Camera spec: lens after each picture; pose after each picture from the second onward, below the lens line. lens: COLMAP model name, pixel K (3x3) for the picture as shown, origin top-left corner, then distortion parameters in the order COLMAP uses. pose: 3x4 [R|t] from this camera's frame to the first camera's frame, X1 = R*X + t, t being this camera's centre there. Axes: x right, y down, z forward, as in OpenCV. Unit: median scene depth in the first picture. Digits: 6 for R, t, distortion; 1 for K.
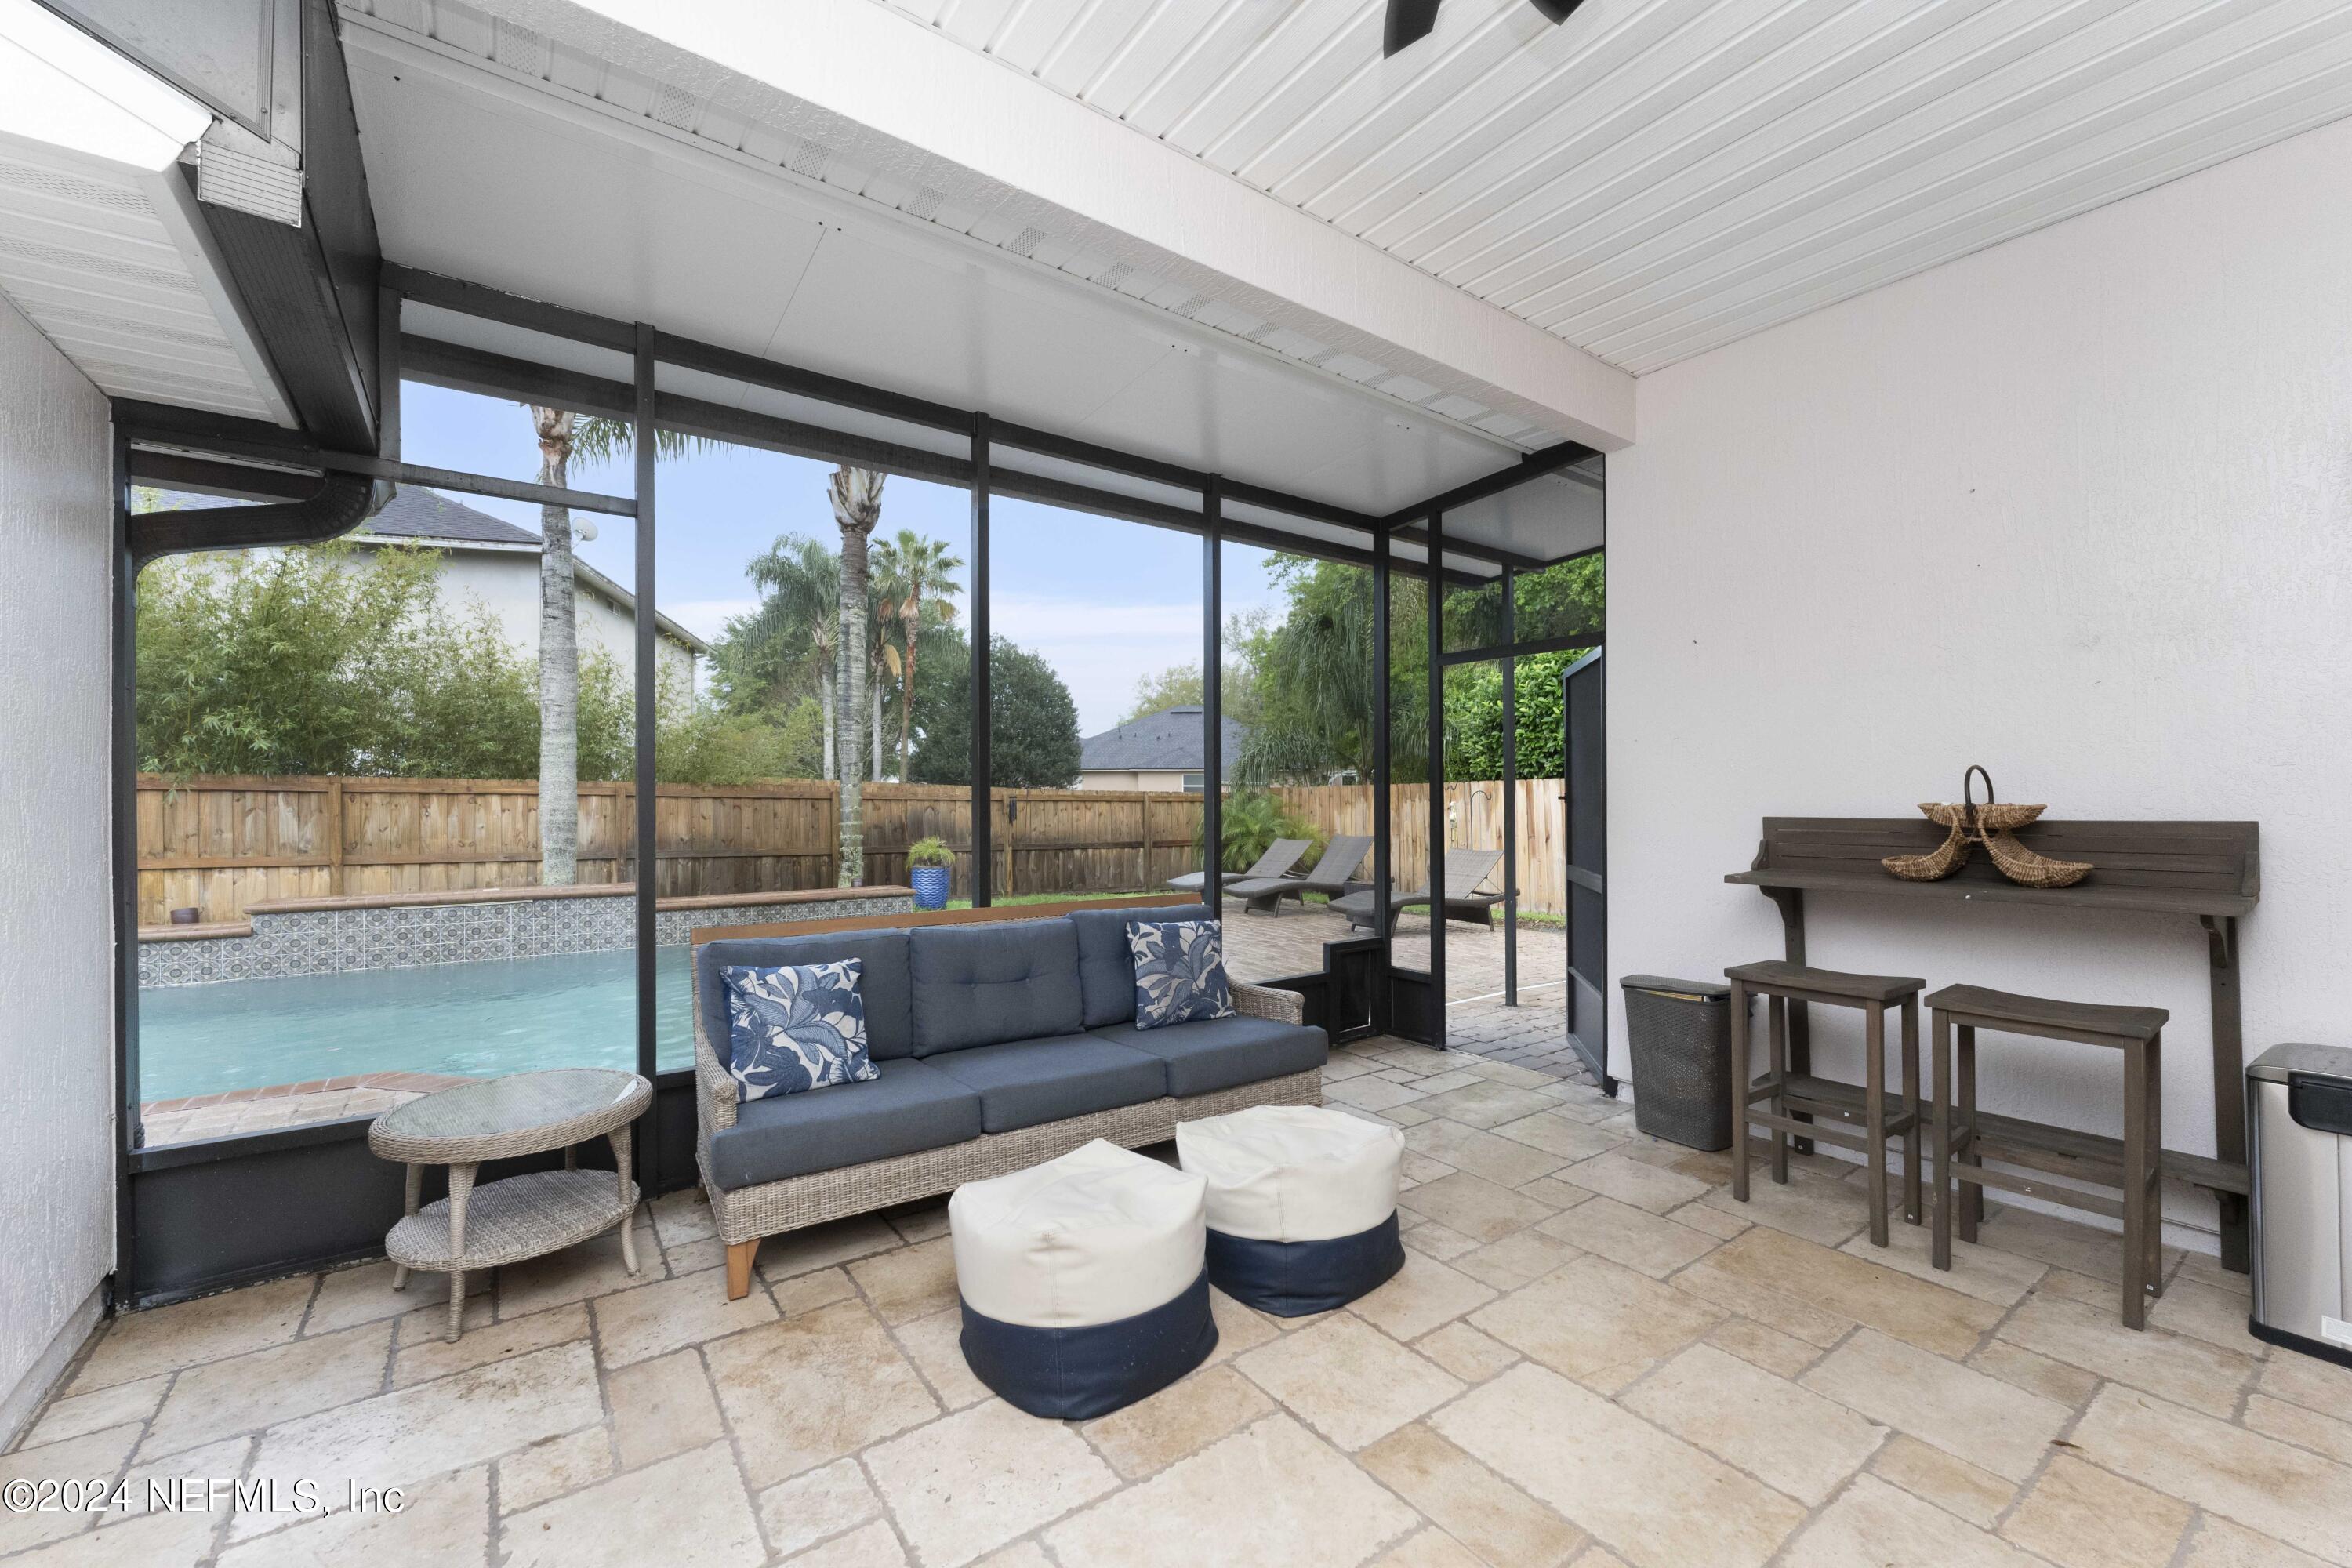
lens RADIAL K [[942.1, 0, 1166.6], [0, 942.1, 795.5], [0, 0, 1]] dist [0.000998, -0.000838]
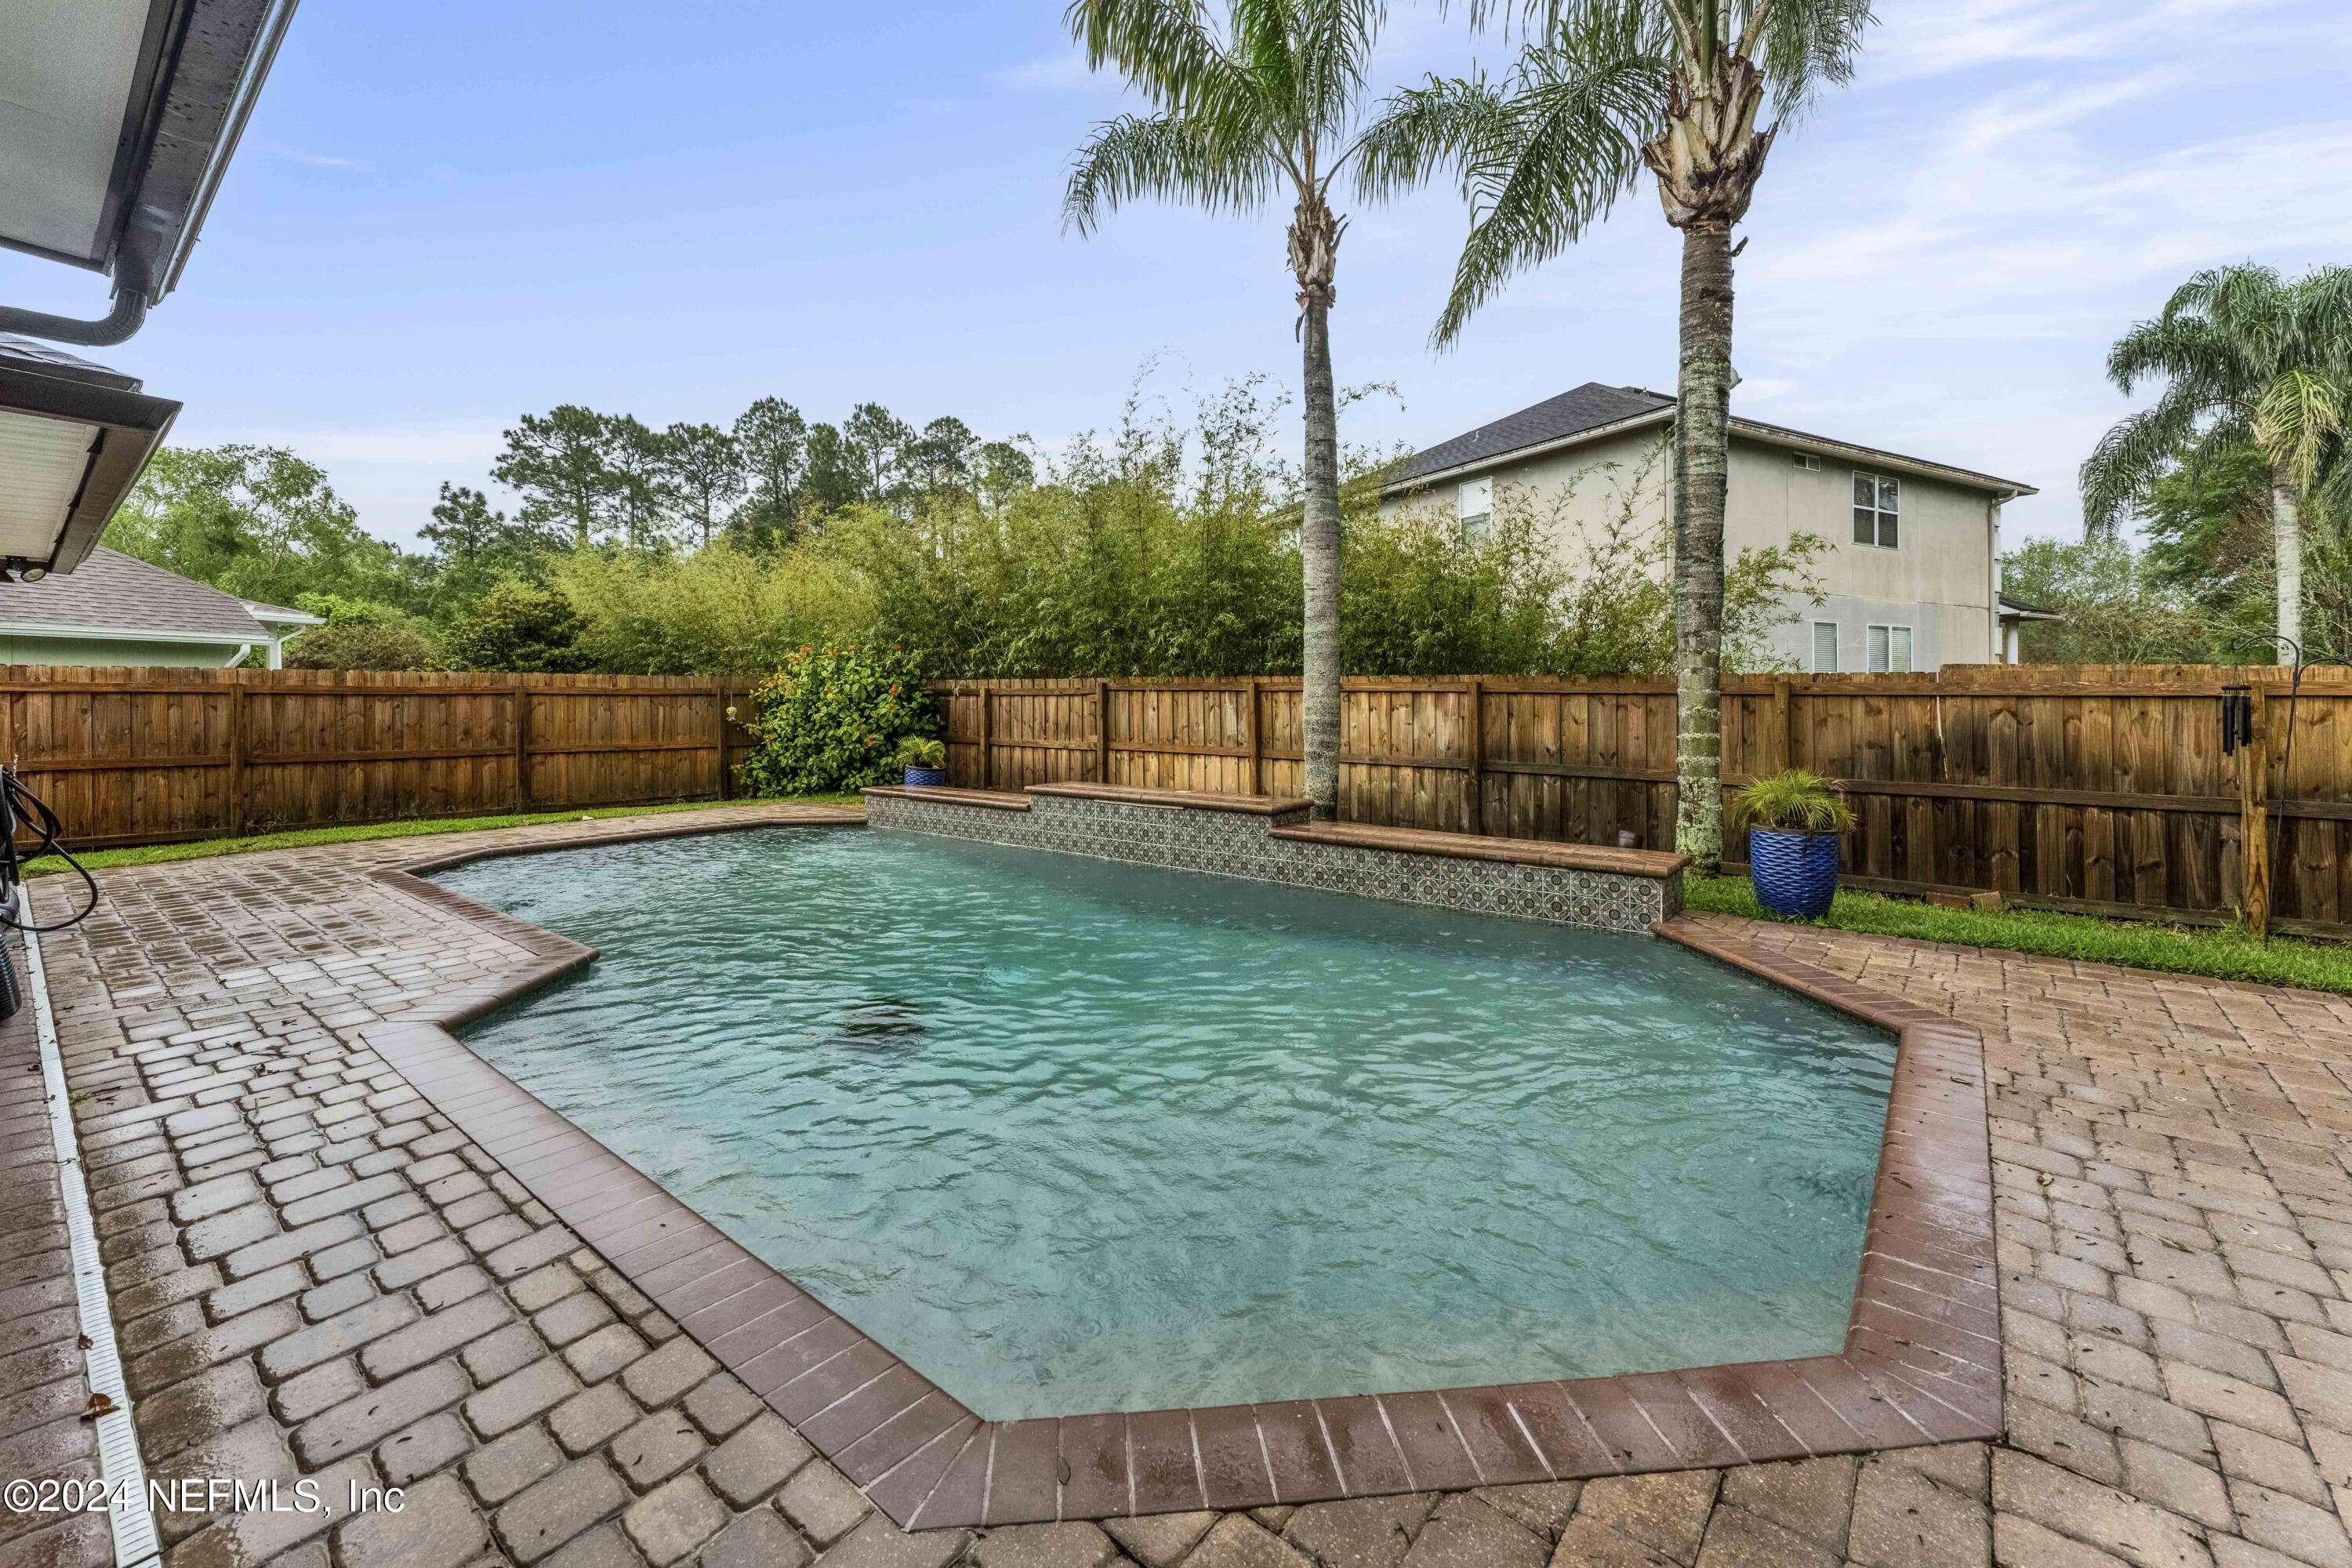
lens RADIAL K [[942.1, 0, 1170.0], [0, 942.1, 735.1], [0, 0, 1]] dist [0.000998, -0.000838]
pose [[0.258715, 0.034461, -0.965339, 0.156125], [0.005149, 0.999300, 0.037053, 0.006387], [0.965940, -0.014557, 0.258356, 0.604312]]
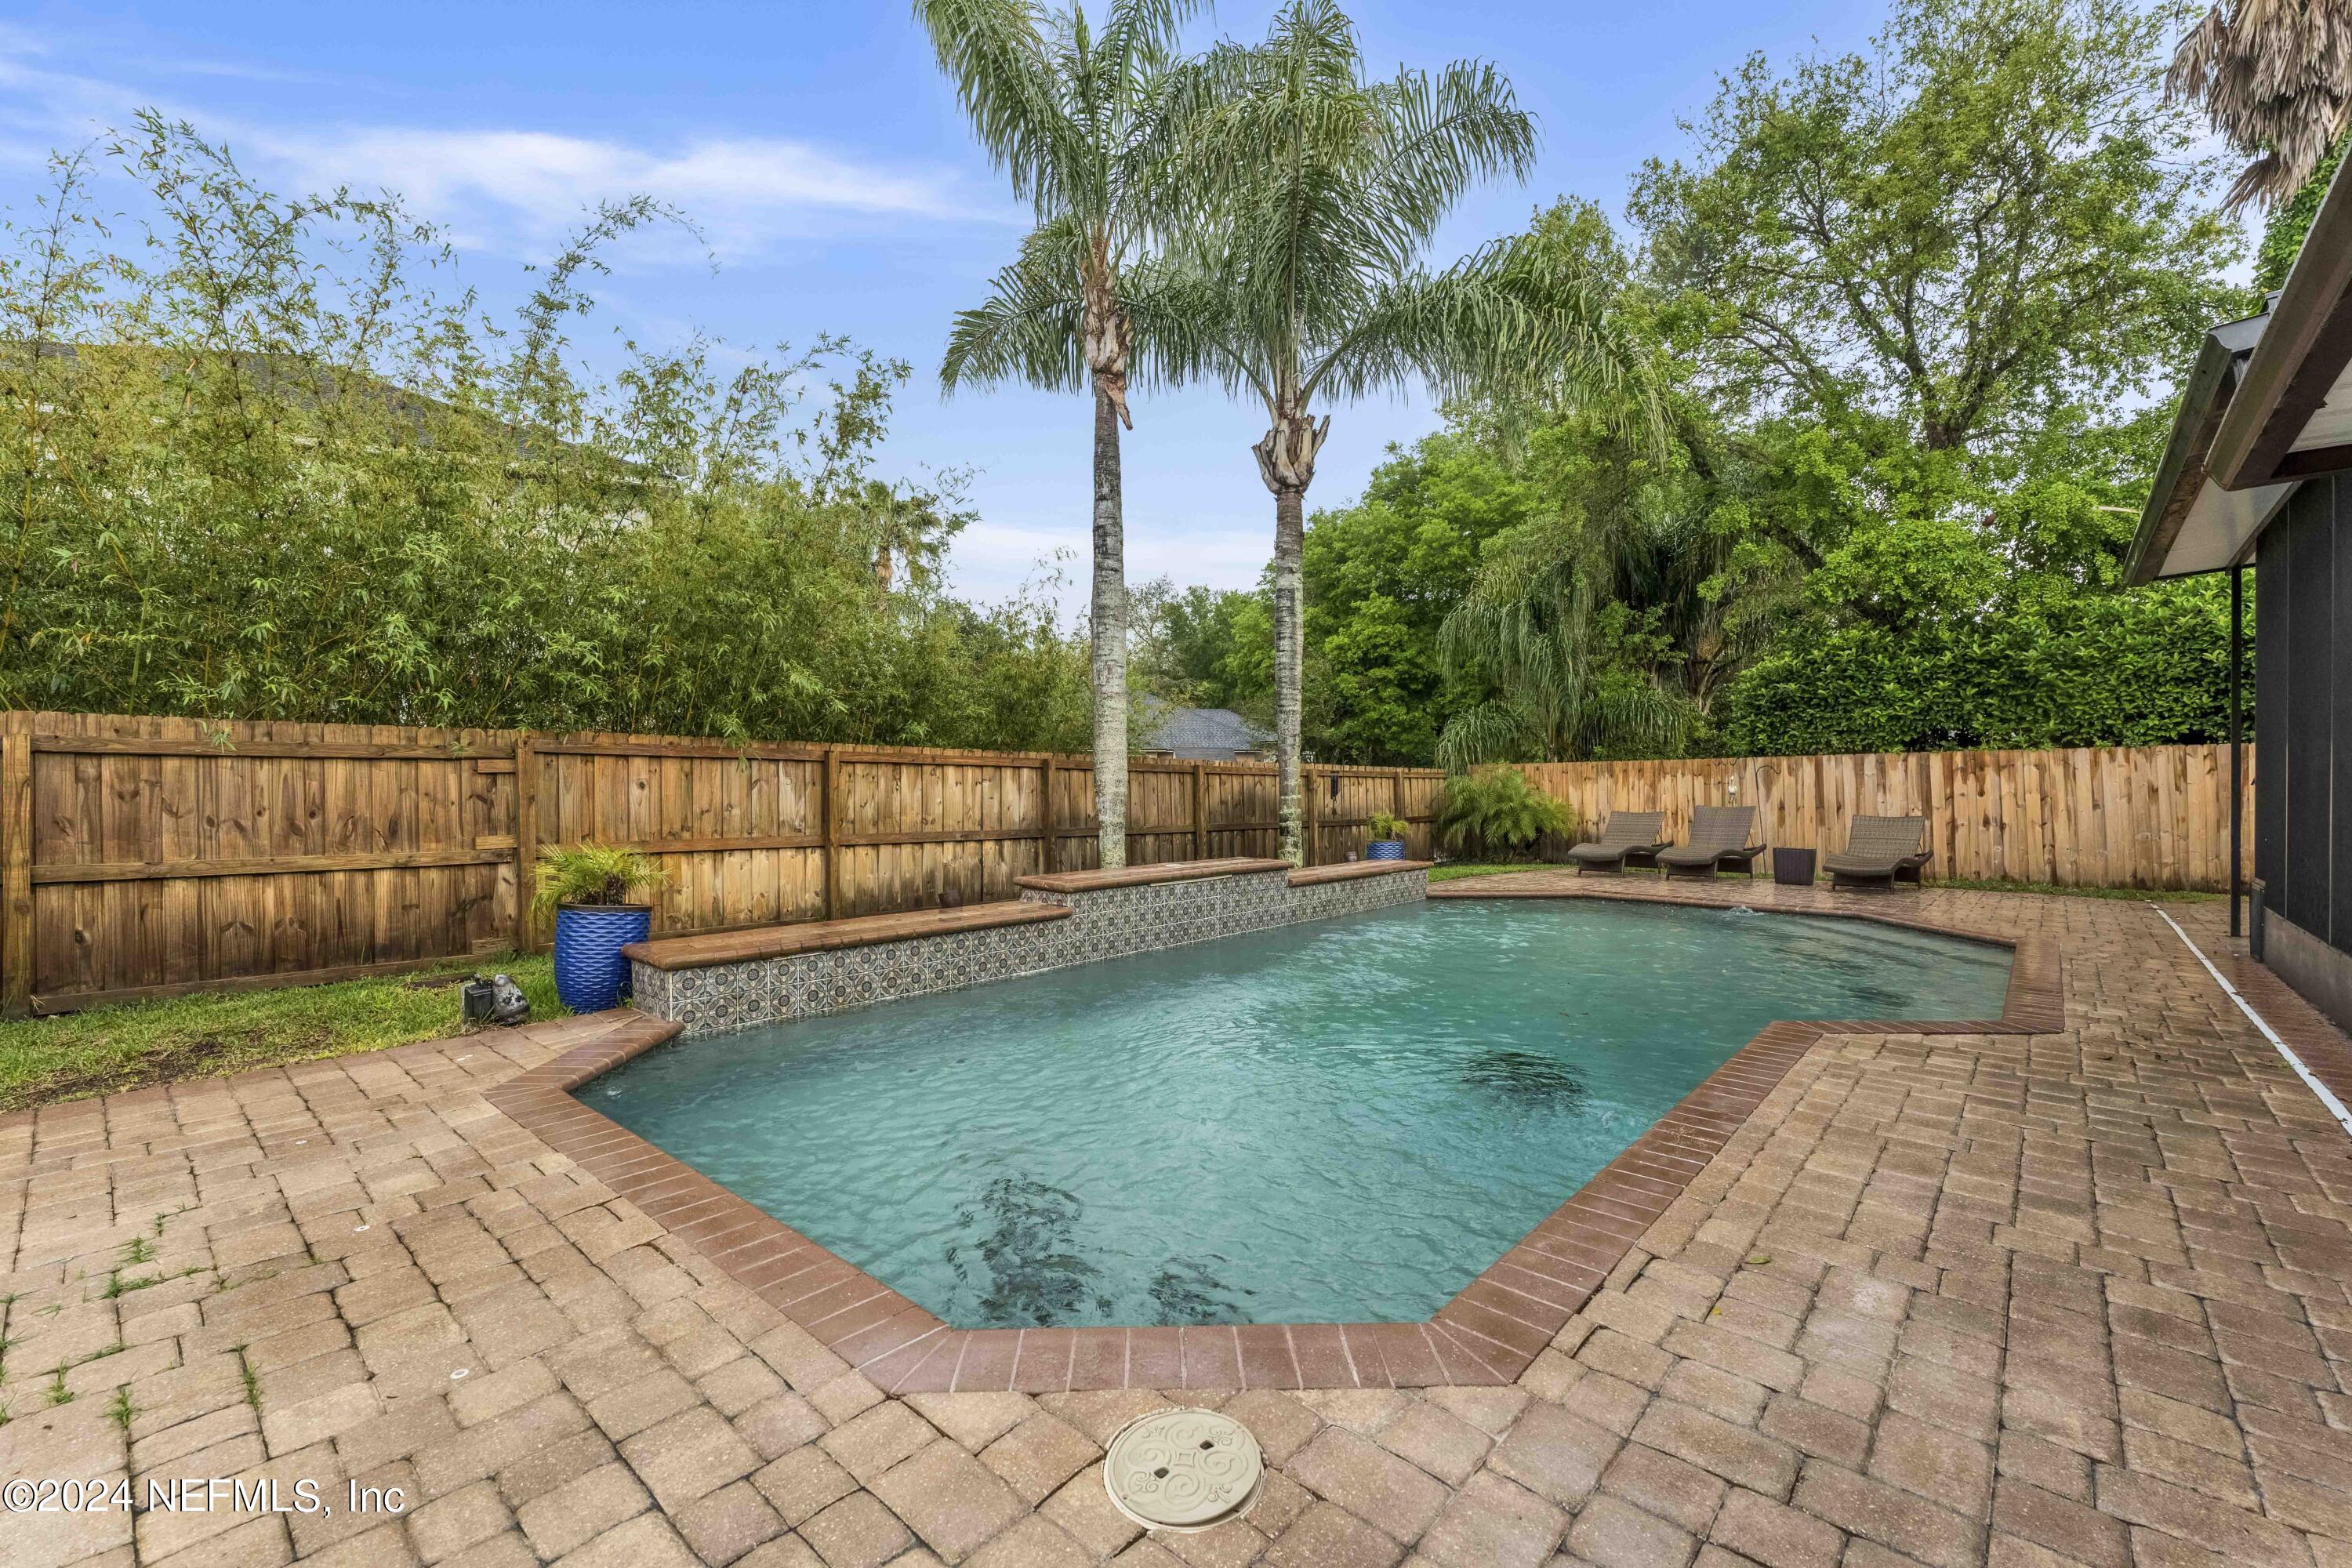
lens RADIAL K [[990.3, 0, 1177.3], [0, 990.3, 782.1], [0, 0, 1]] dist [0.000054, -0.000027]
pose [[0.976264, -0.001628, 0.216579, -0.750245], [0.001038, 0.999995, 0.002835, 0.013153], [-0.216583, -0.002543, 0.976261, 0.043739]]
